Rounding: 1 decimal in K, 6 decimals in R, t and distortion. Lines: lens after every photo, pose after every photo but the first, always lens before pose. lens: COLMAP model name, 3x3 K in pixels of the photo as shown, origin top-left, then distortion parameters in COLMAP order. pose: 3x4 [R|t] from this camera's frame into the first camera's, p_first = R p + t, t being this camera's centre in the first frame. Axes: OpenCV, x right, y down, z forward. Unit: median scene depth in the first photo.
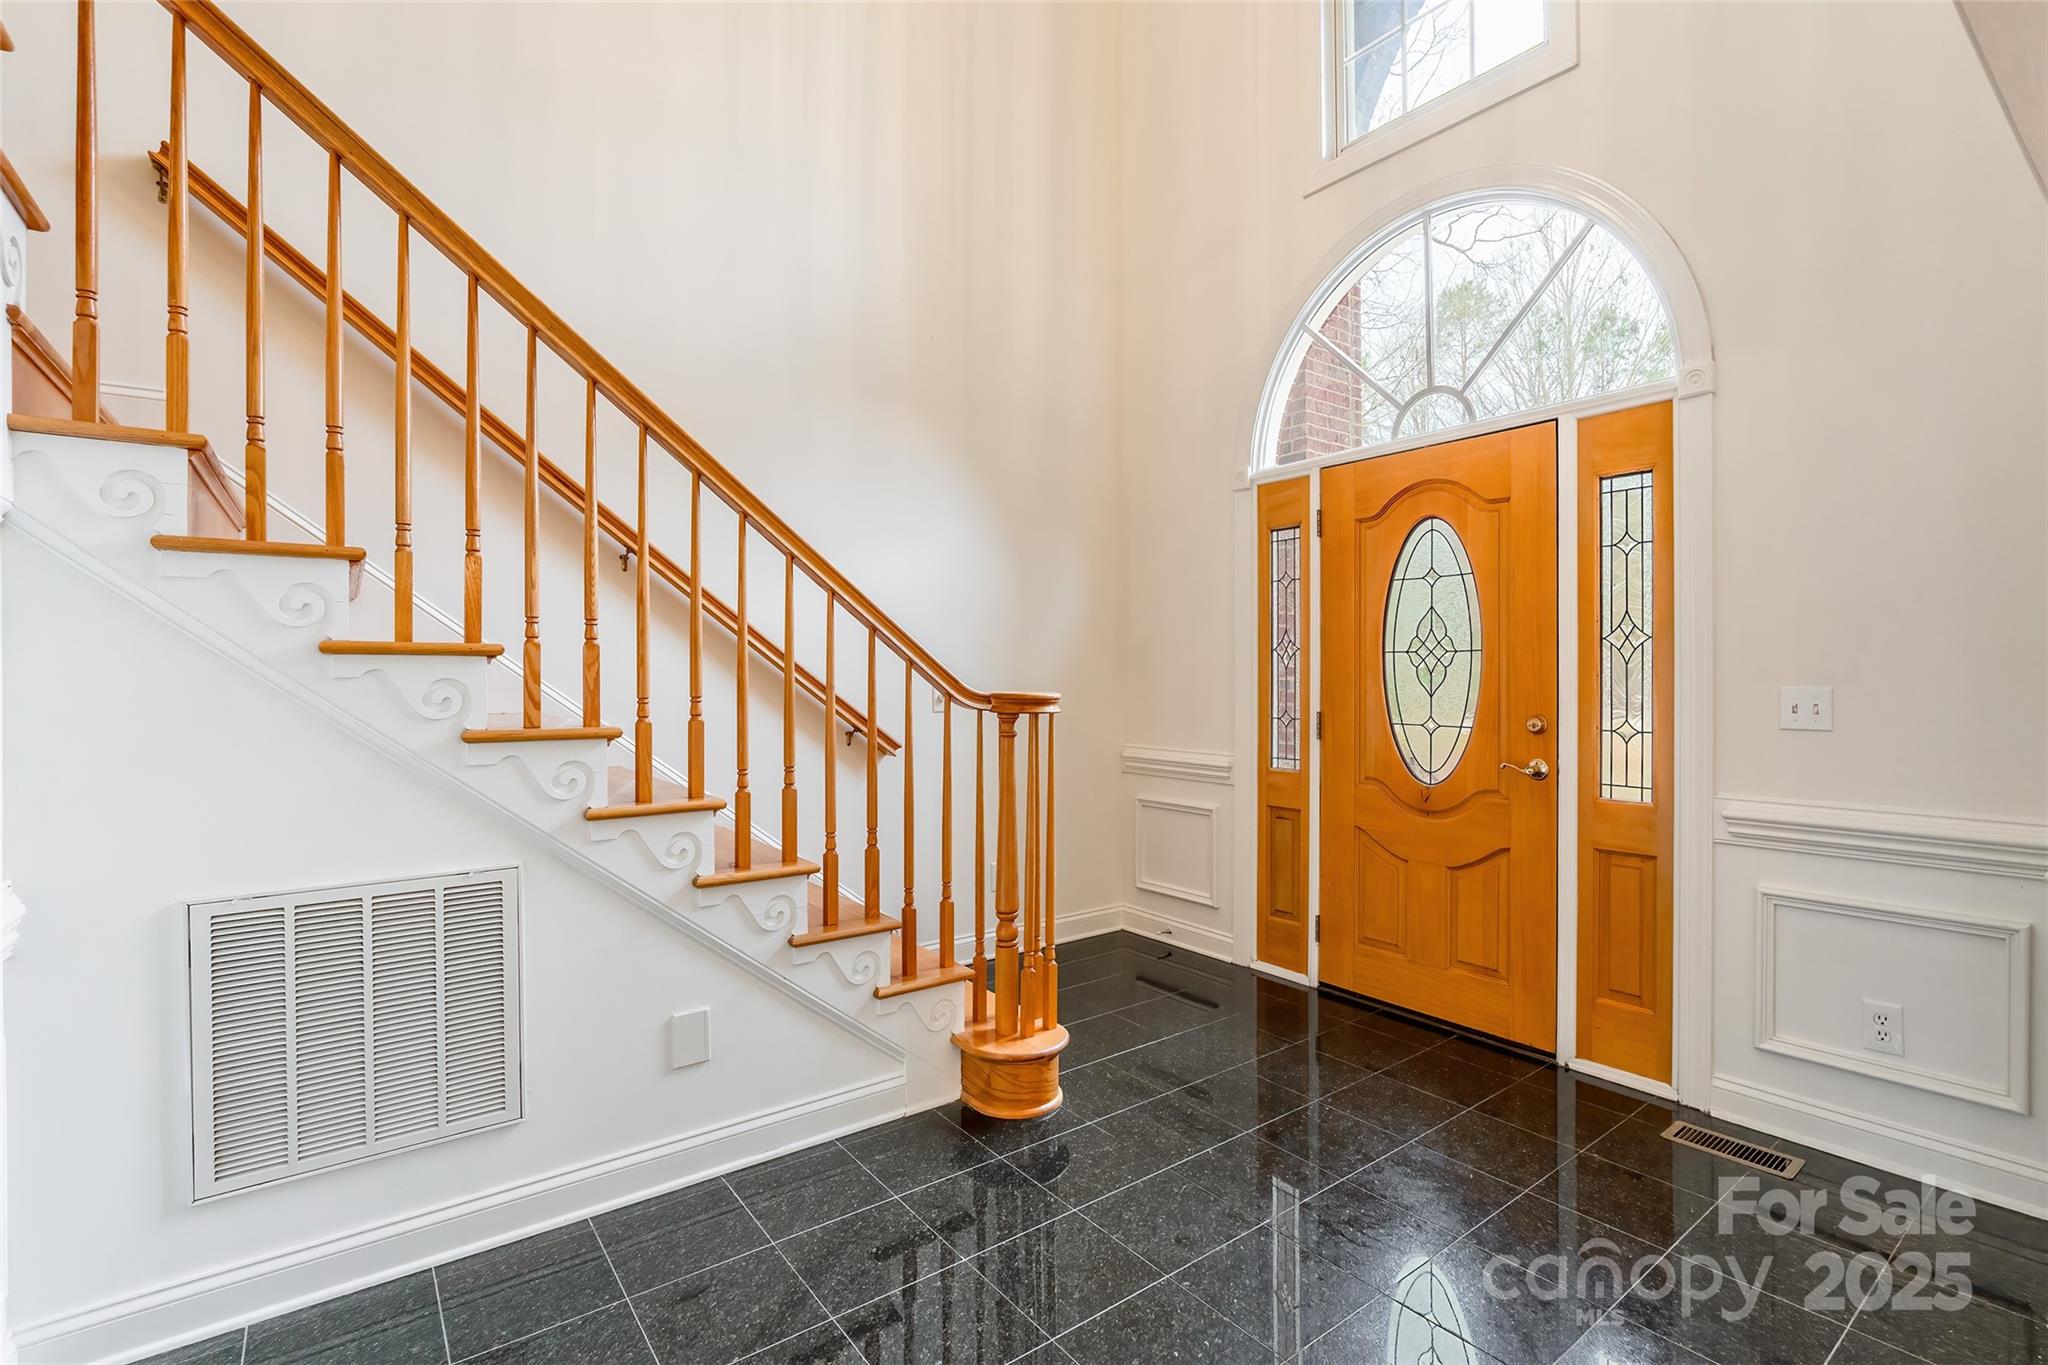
lens RADIAL K [[940.5, 0, 1020.6], [0, 940.5, 673.3], [0, 0, 1]] dist [0.032729, -0.000336]
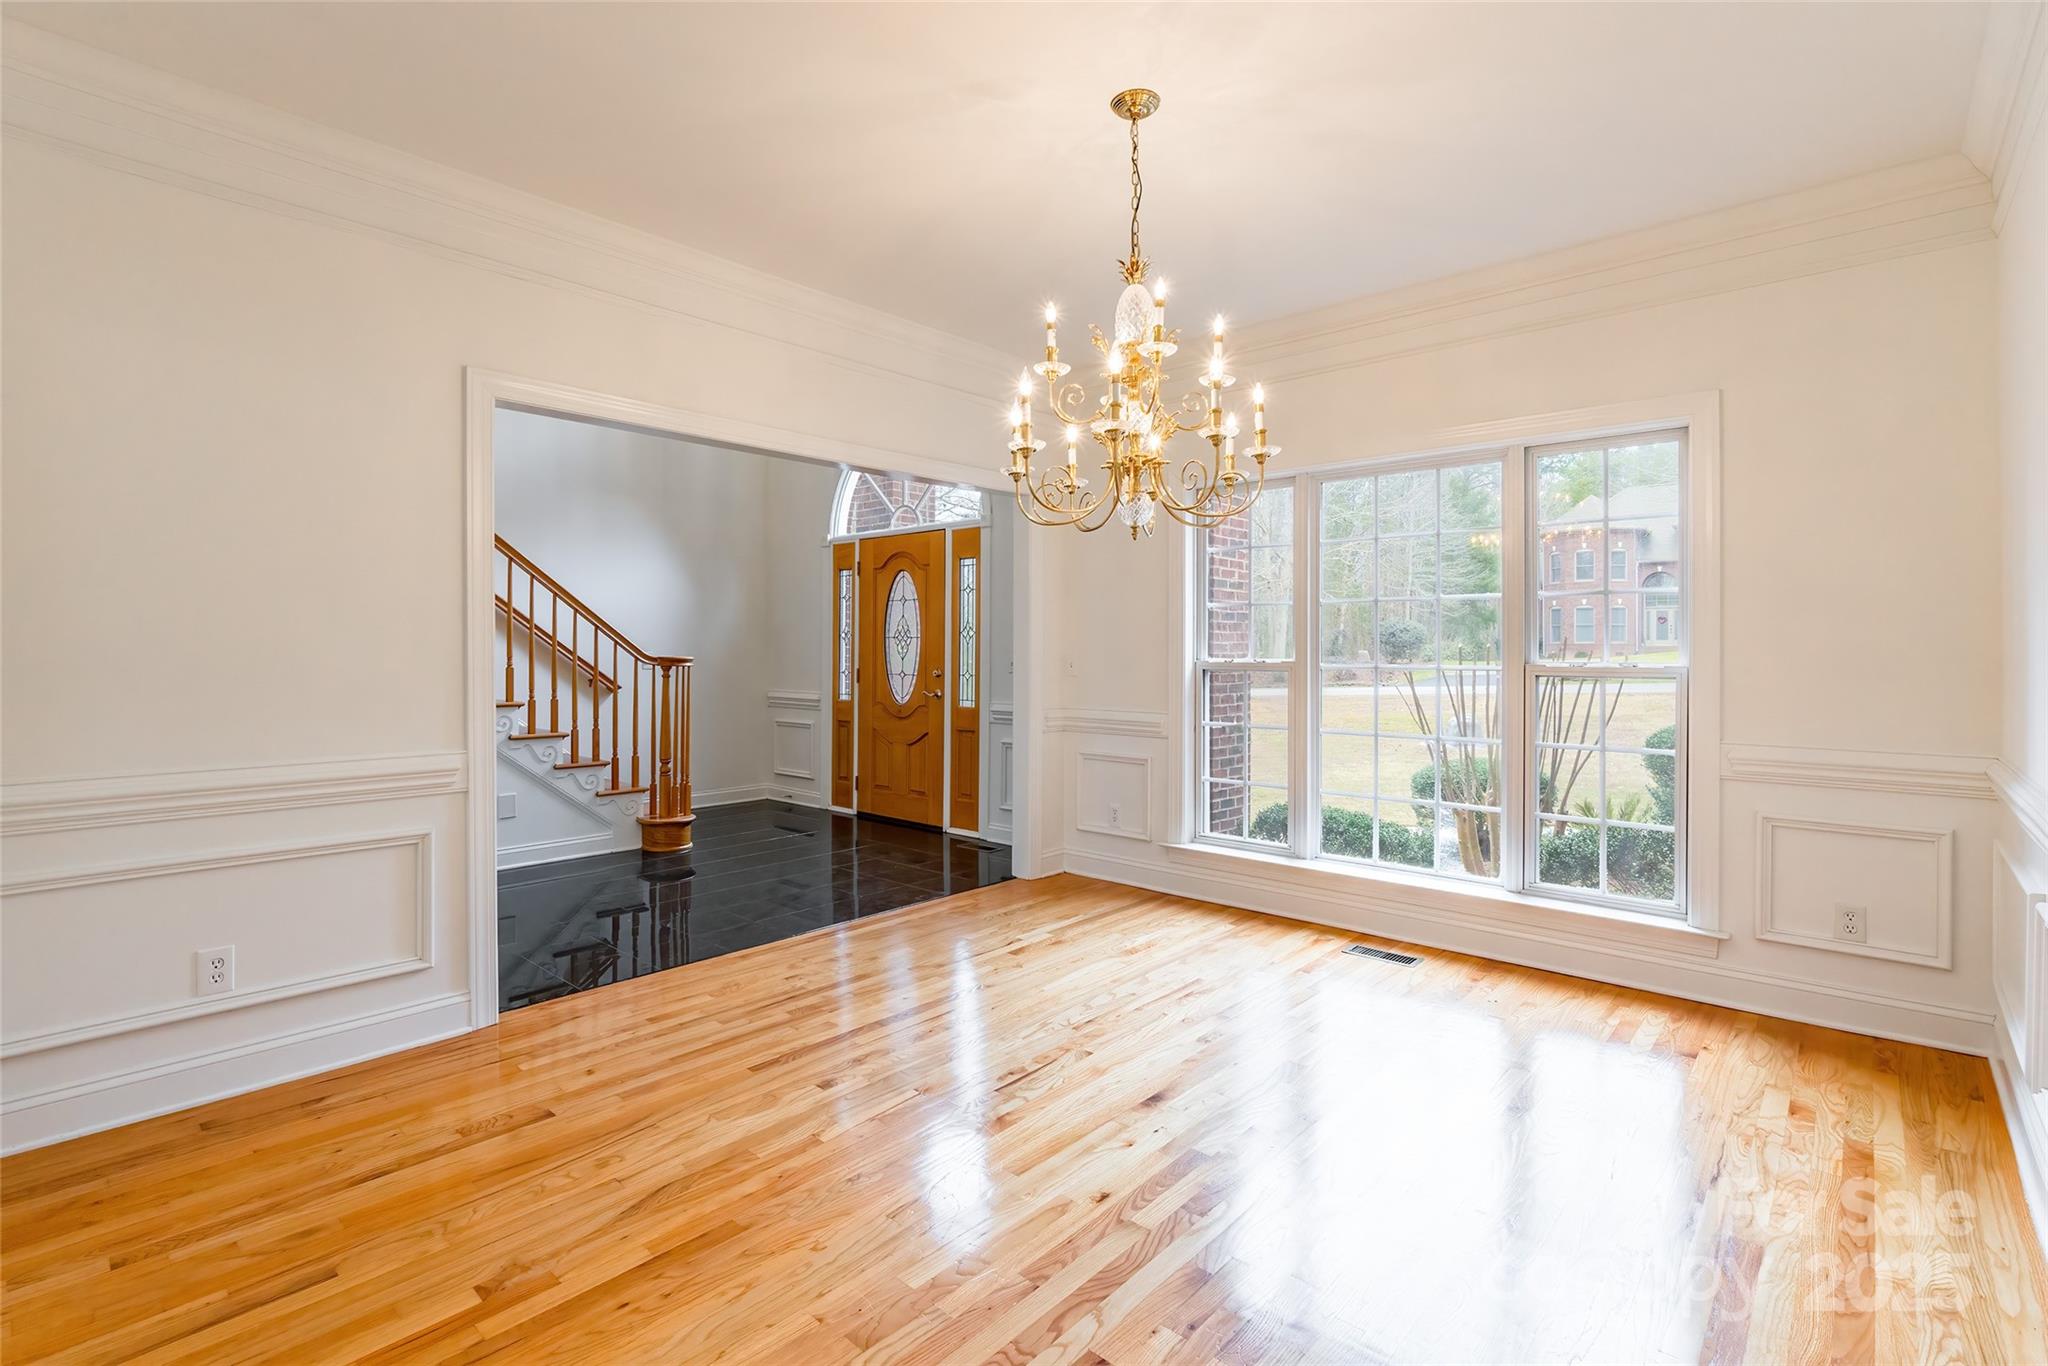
lens RADIAL K [[949.5, 0, 1022.4], [0, 949.5, 645.5], [0, 0, 1]] dist [-0.007548, -0.000327]
pose [[0.977127, 0.004842, 0.212602, 0.278282], [-0.004189, 0.999985, -0.003521, 0.000150], [-0.212616, 0.002550, 0.977133, -1.104215]]
